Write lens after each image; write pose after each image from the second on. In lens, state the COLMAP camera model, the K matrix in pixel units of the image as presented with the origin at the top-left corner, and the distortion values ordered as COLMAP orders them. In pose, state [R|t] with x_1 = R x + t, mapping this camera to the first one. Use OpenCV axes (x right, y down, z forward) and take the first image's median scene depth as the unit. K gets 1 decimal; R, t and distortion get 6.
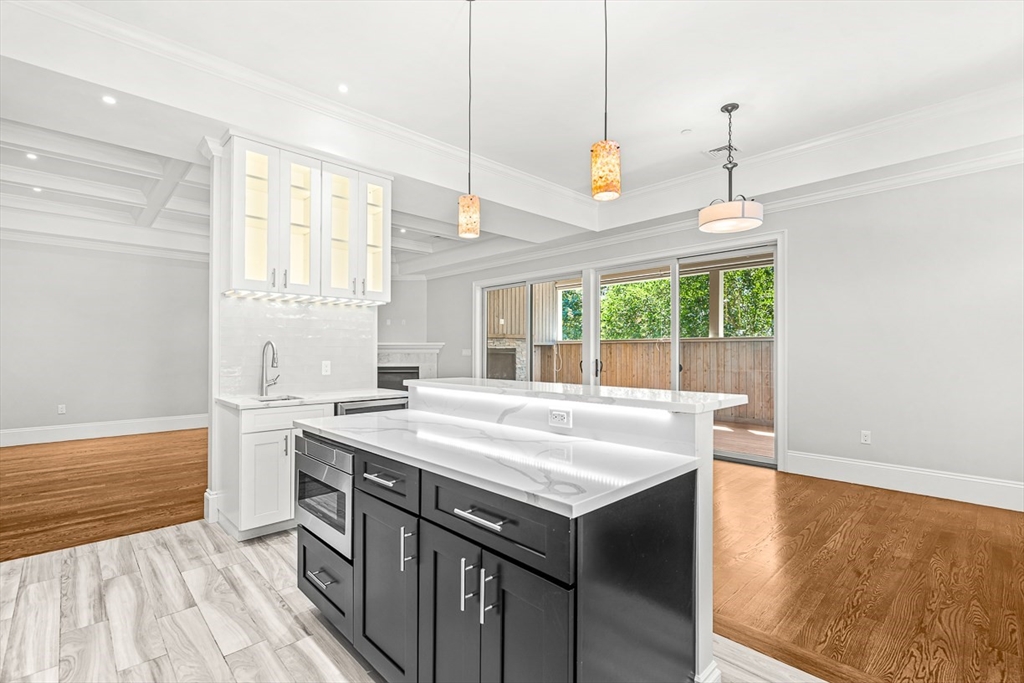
lens RADIAL K [[462.4, 0, 510.5], [0, 462.4, 346.4], [0, 0, 1]] dist [0.005274, -0.000469]
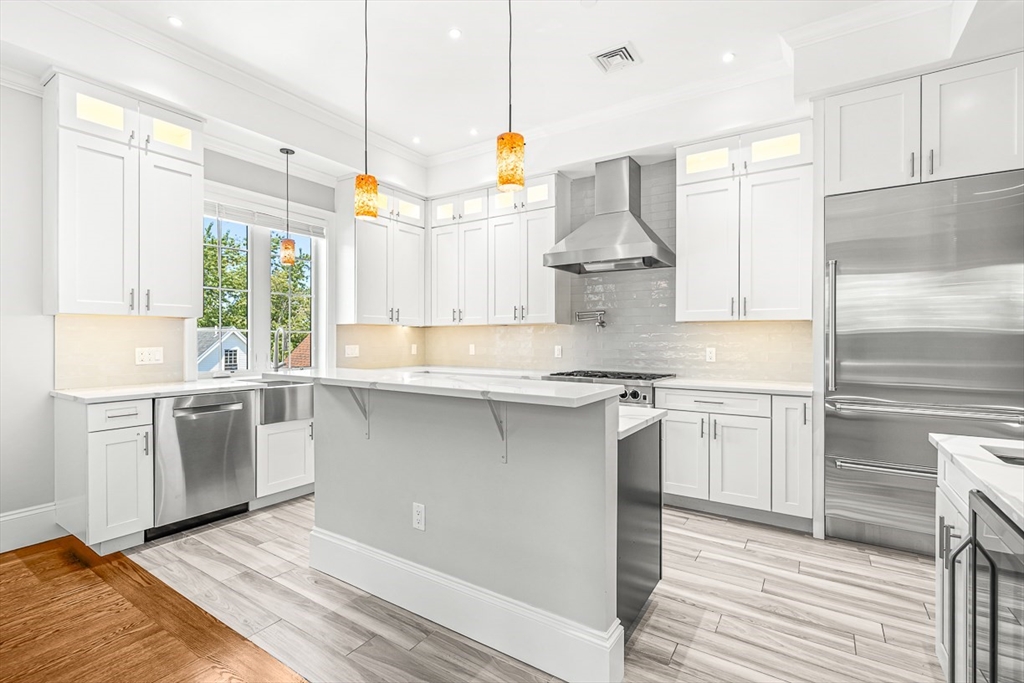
lens RADIAL K [[473.4, 0, 510.4], [0, 473.4, 337.7], [0, 0, 1]] dist [-0.001521, 0.001562]
pose [[-0.973565, 0.000843, -0.228409, 0.042813], [0.002632, 0.999968, -0.007528, 0.006094], [0.228395, -0.007930, -0.973536, 0.901476]]
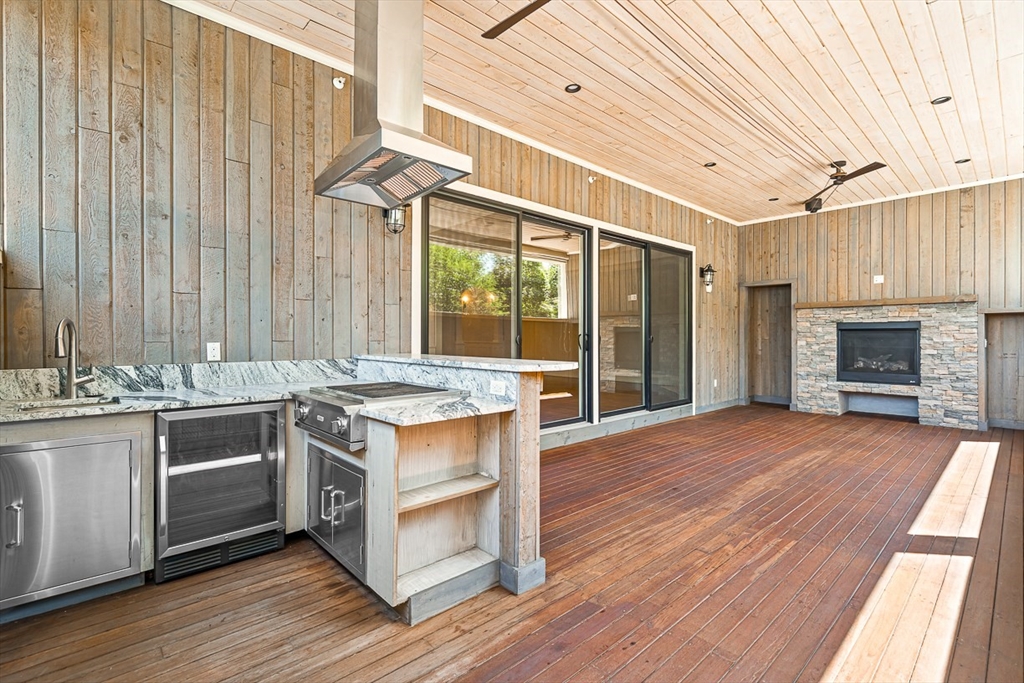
lens RADIAL K [[462.4, 0, 512.7], [0, 462.4, 338.2], [0, 0, 1]] dist [0.005274, -0.000469]
pose [[-0.017668, 0.004329, -0.999835, 1.476193], [0.006334, 0.999971, 0.004218, 0.048993], [0.999824, -0.006259, -0.017695, 1.231223]]
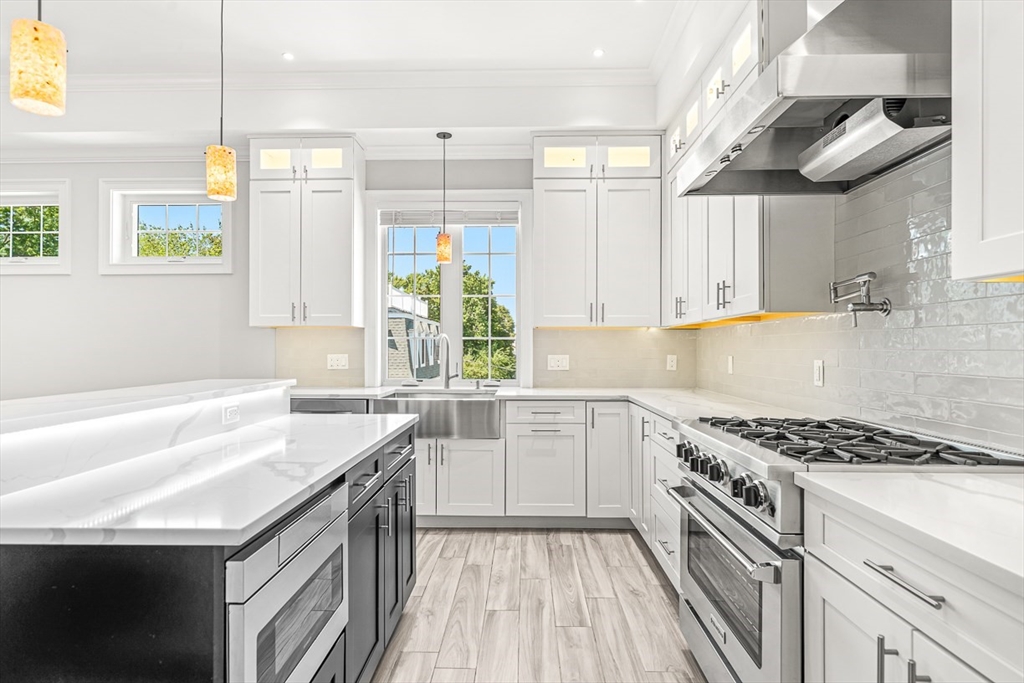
lens RADIAL K [[561.3, 0, 511.8], [0, 561.3, 343.6], [0, 0, 1]] dist [0.004413, 0.000143]
pose [[-0.708356, 0.008181, 0.705808, -0.447527], [-0.003591, 0.999878, -0.015194, 0.009319], [-0.705846, -0.013298, -0.708240, 0.554056]]
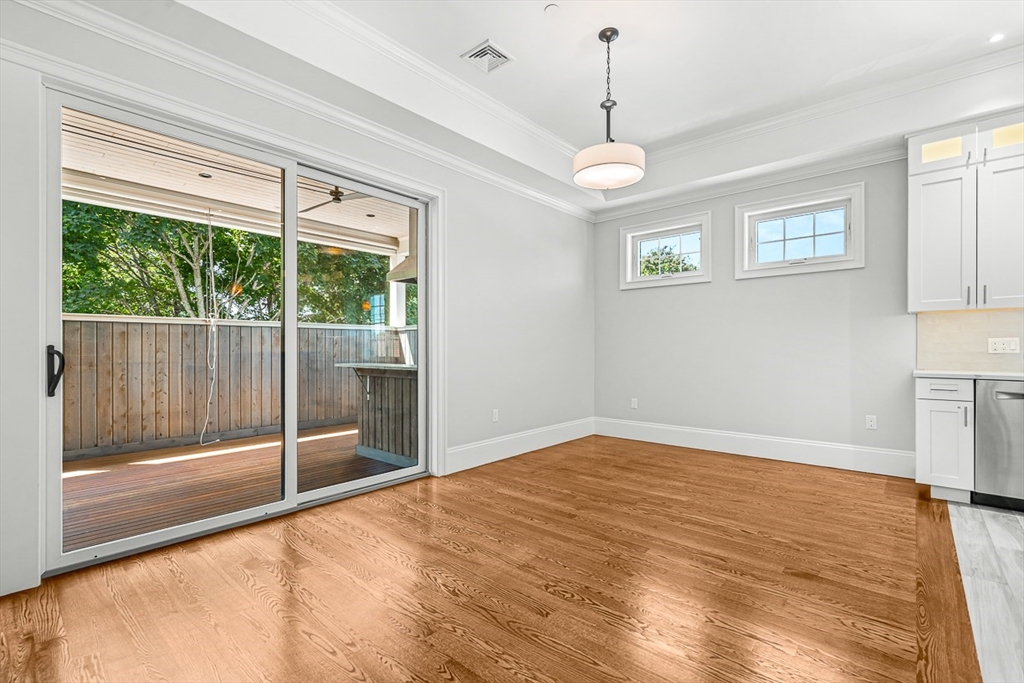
lens RADIAL K [[462.4, 0, 512.9], [0, 462.4, 348.3], [0, 0, 1]] dist [0.005274, -0.000469]
pose [[-0.095108, 0.000038, 0.995467, -0.260382], [-0.008584, 0.999963, -0.000858, 0.037452], [-0.995430, -0.008626, -0.095104, 0.949783]]
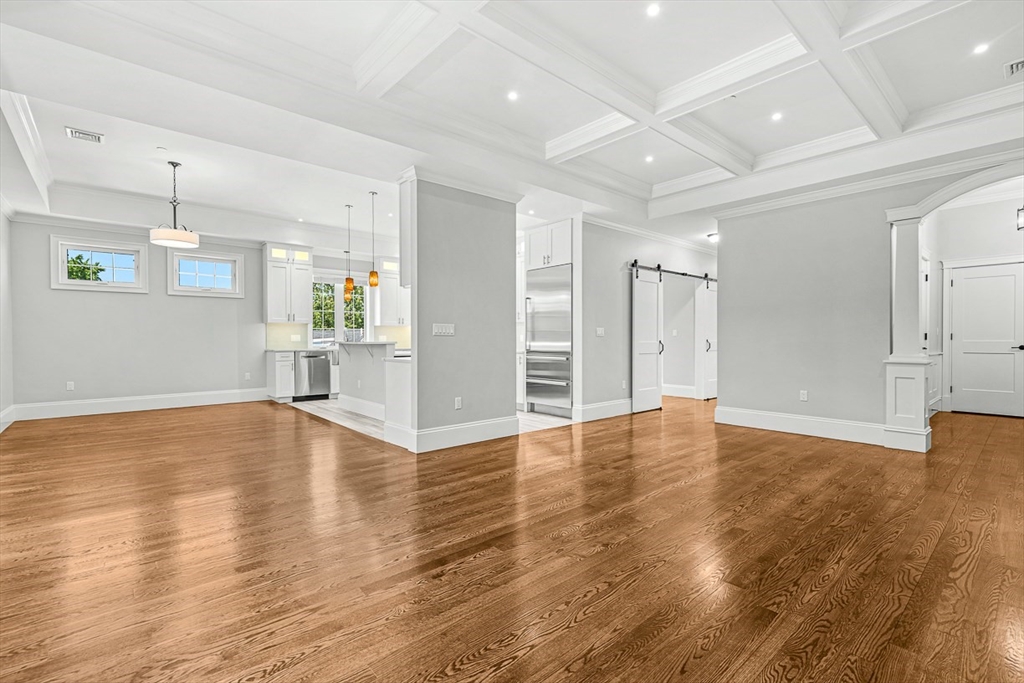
lens RADIAL K [[462.4, 0, 513.4], [0, 462.4, 345.2], [0, 0, 1]] dist [0.005274, -0.000469]
pose [[-0.999255, 0.001330, 0.038565, -0.514554], [0.001581, 0.999978, 0.006470, 0.043590], [-0.038556, 0.006526, -0.999235, 1.870396]]
